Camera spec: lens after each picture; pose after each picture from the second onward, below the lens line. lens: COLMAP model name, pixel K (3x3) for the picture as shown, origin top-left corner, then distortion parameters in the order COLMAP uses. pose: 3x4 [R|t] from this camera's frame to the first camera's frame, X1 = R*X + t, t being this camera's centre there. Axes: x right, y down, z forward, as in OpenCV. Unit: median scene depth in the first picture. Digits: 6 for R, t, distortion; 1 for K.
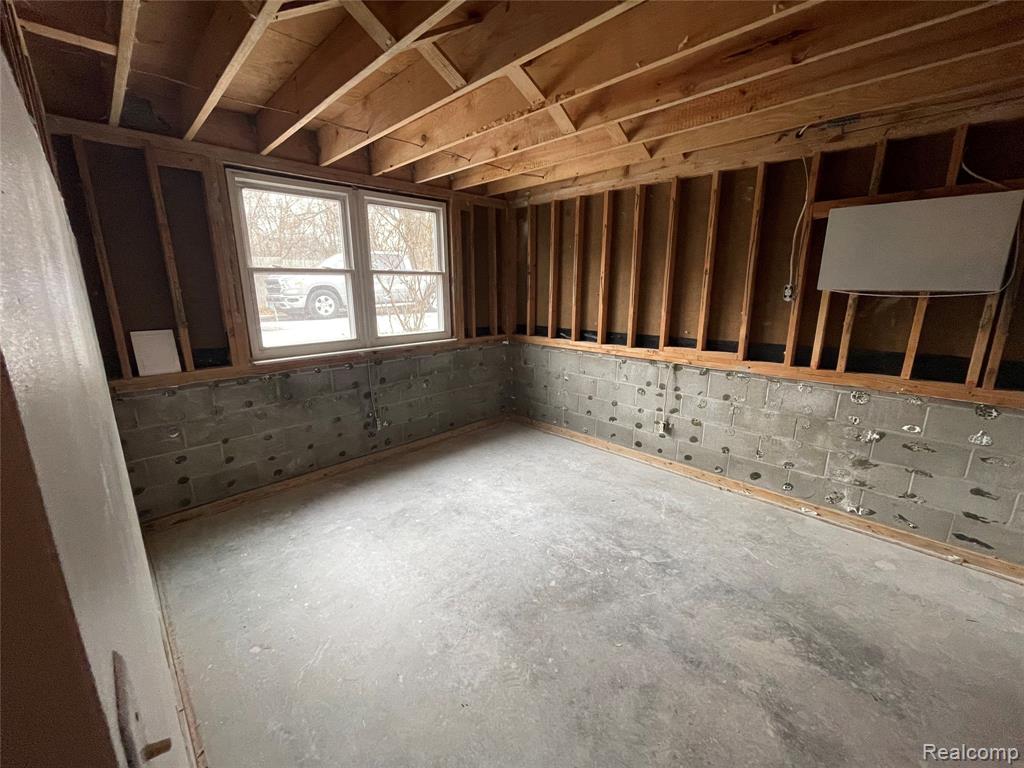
lens RADIAL K [[417.1, 0, 511.3], [0, 417.1, 380.8], [0, 0, 1]] dist [-0.003051, 0.001225]
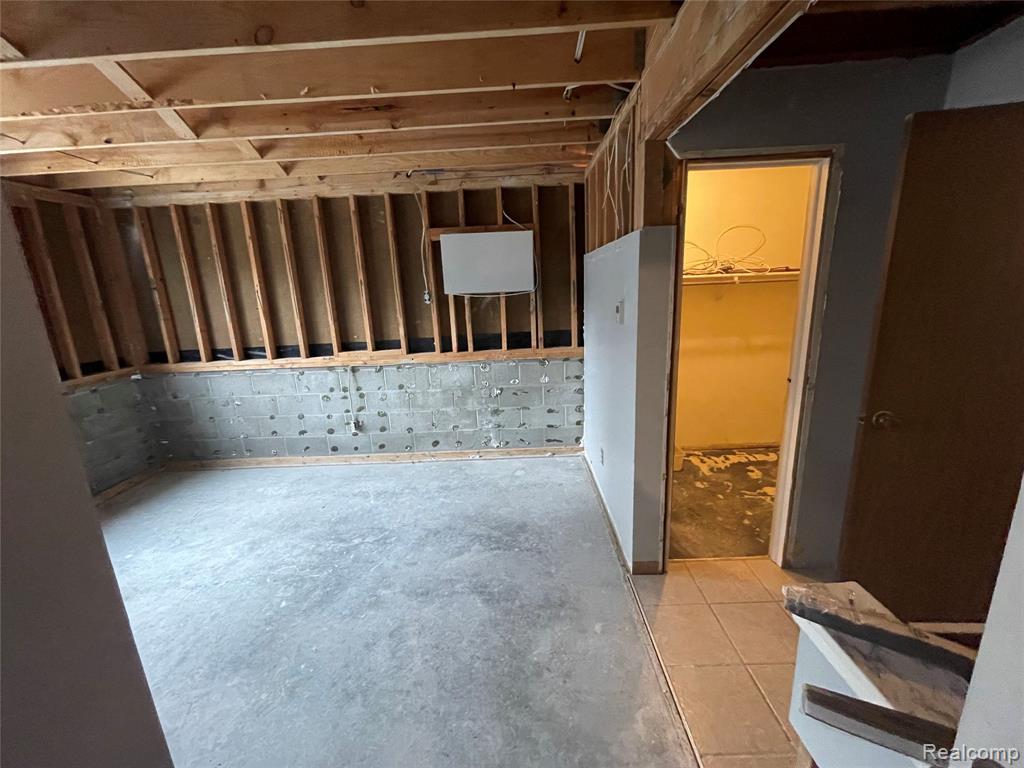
lens RADIAL K [[417.1, 0, 512.3], [0, 417.1, 381.4], [0, 0, 1]] dist [-0.003051, 0.001225]
pose [[0.716148, -0.186575, 0.672549, -0.058264], [0.198493, 0.978263, 0.060024, 0.017564], [-0.669129, 0.090510, 0.737614, -0.098737]]
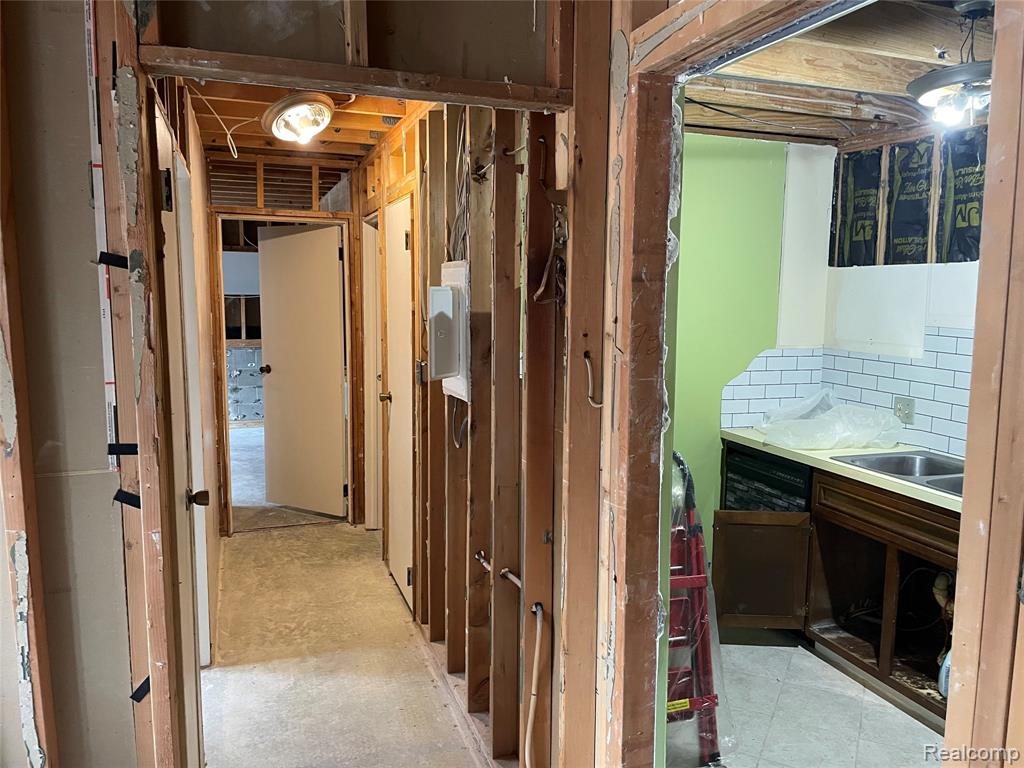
lens RADIAL K [[776.7, 0, 507.8], [0, 776.7, 380.8], [0, 0, 1]] dist [0.006296, -0.018365]
pose [[0.434592, -0.099088, 0.895160, -1.456706], [0.193366, 0.981016, 0.014714, 0.301295], [-0.879625, 0.166699, 0.445502, -1.361240]]
